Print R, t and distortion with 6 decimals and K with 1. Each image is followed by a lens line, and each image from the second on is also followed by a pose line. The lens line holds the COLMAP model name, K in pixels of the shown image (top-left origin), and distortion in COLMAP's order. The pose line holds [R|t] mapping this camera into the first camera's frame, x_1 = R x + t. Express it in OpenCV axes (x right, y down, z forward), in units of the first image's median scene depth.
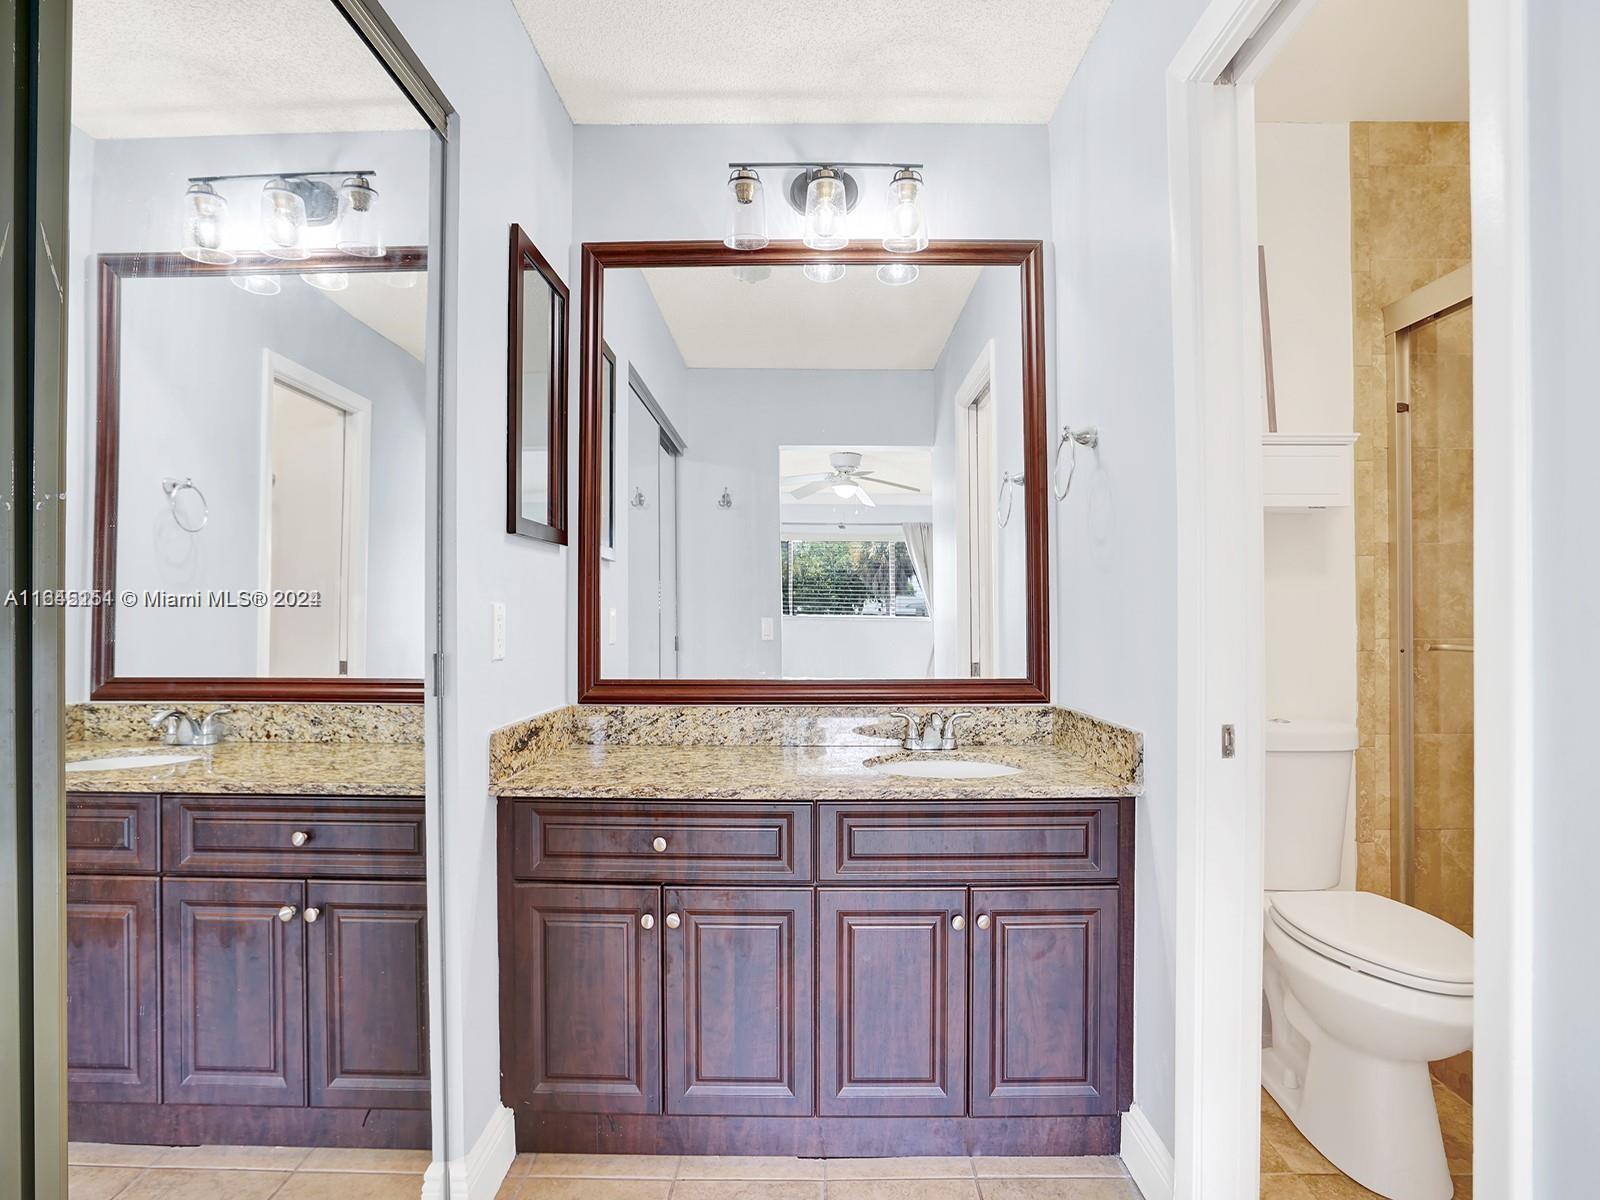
lens RADIAL K [[749.6, 0, 807.3], [0, 749.6, 606.9], [0, 0, 1]] dist [-0.032065, 0.001756]
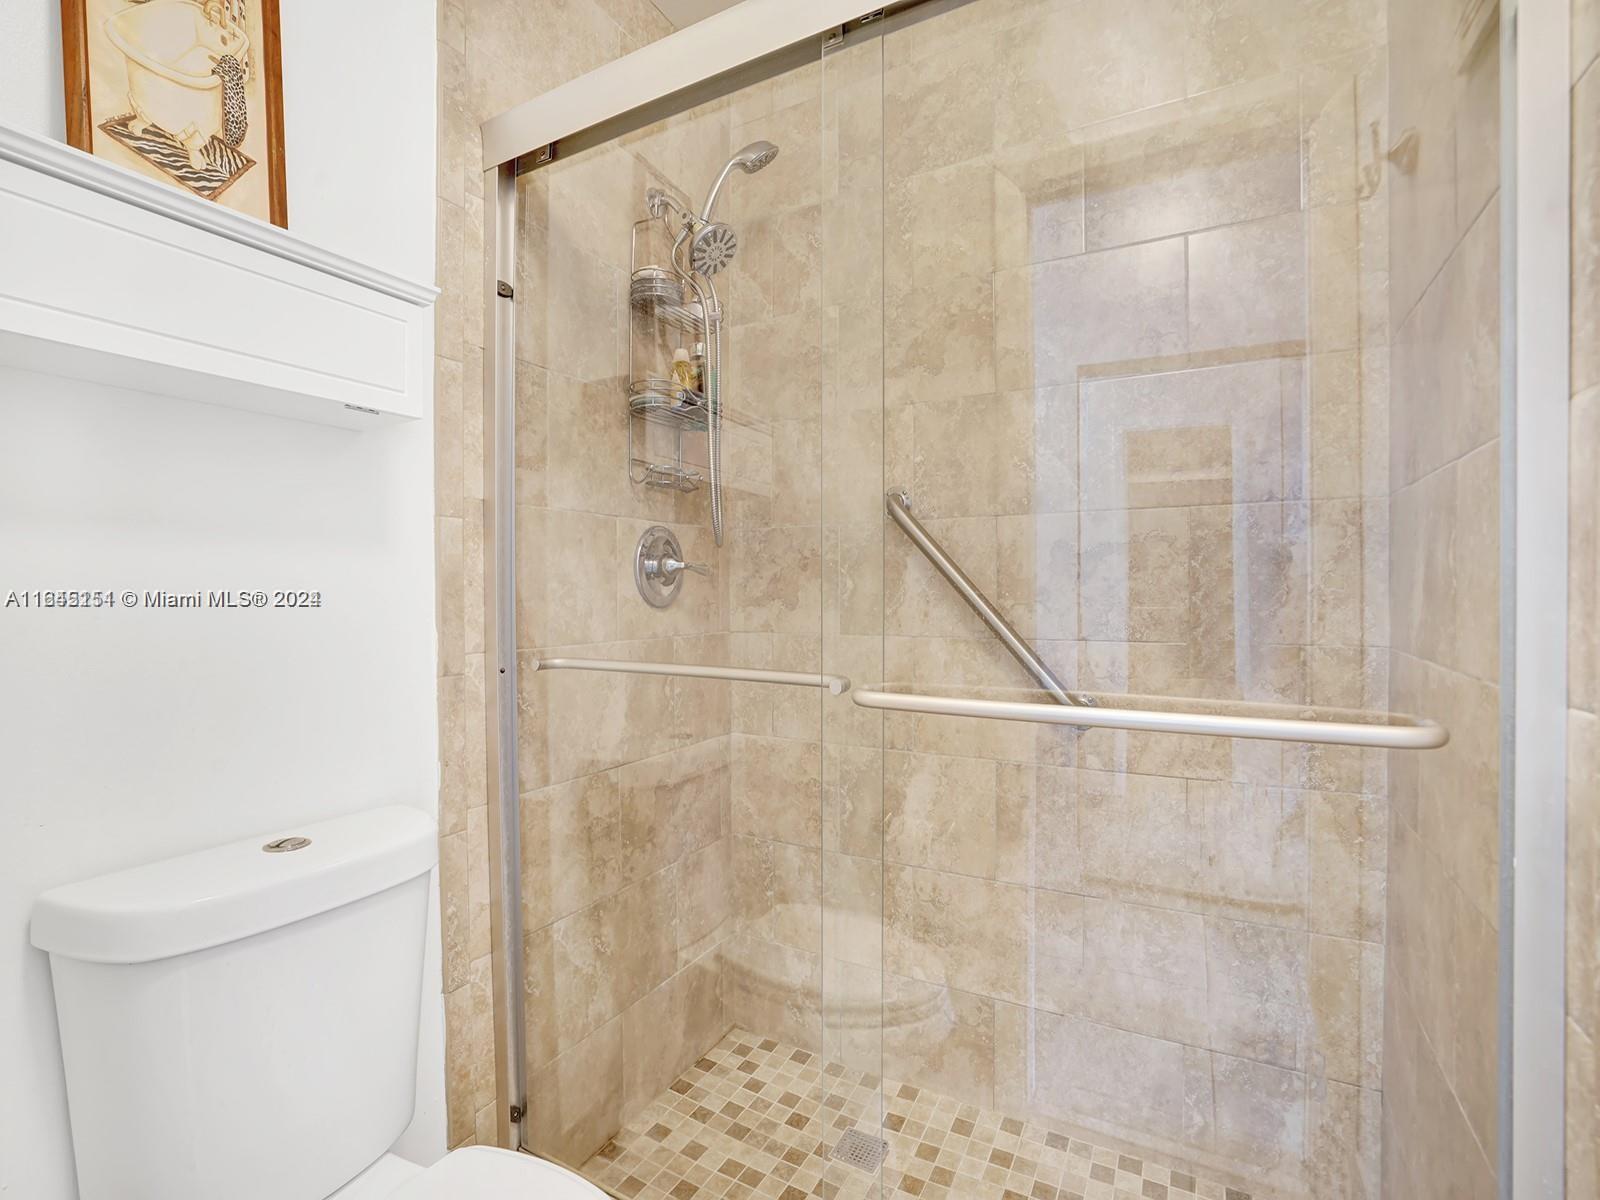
lens RADIAL K [[749.6, 0, 797.4], [0, 749.6, 604.3], [0, 0, 1]] dist [-0.032065, 0.001756]
pose [[0.466161, -0.007295, 0.884670, 0.354814], [-0.000492, 0.999964, 0.008505, -0.003145], [-0.884700, -0.004400, 0.466140, 0.468491]]
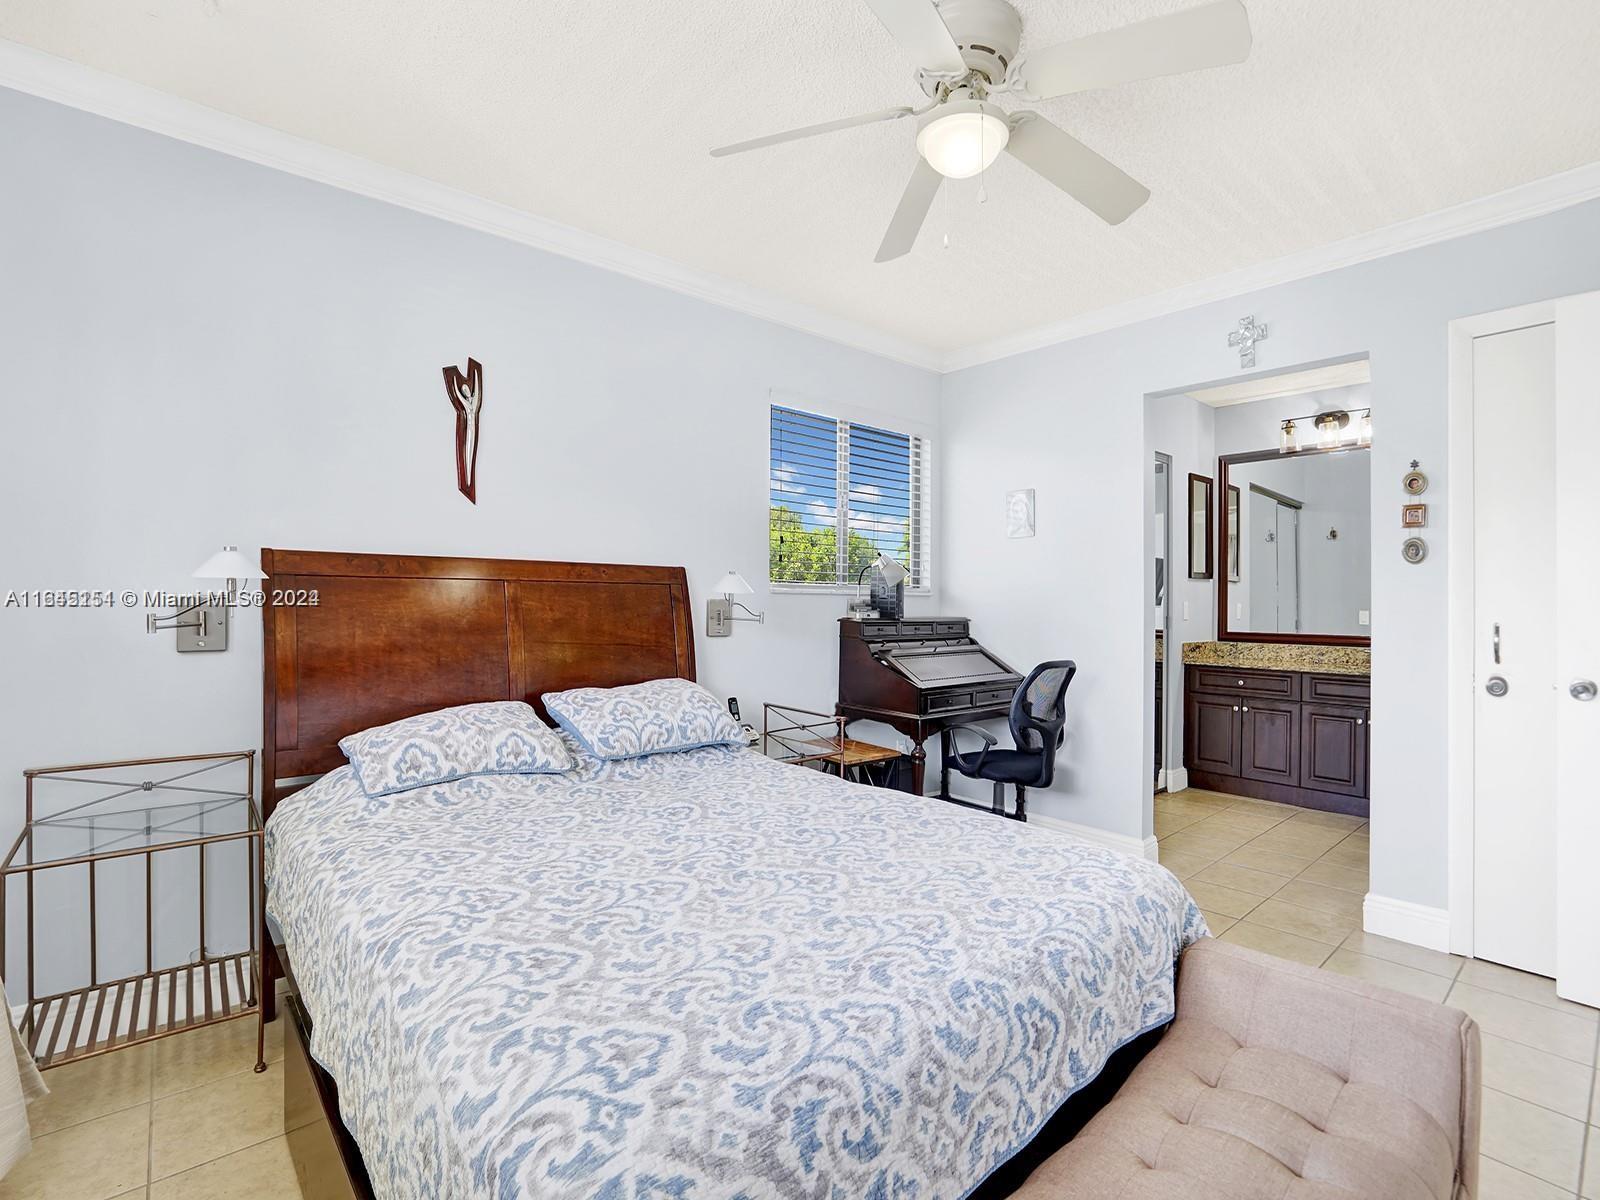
lens RADIAL K [[749.6, 0, 791.8], [0, 749.6, 596.6], [0, 0, 1]] dist [-0.032065, 0.001756]
pose [[0.640753, 0.003237, -0.767740, 0.689330], [-0.005124, 0.999987, -0.000060, -0.011470], [0.767730, 0.003972, 0.640761, -1.695336]]
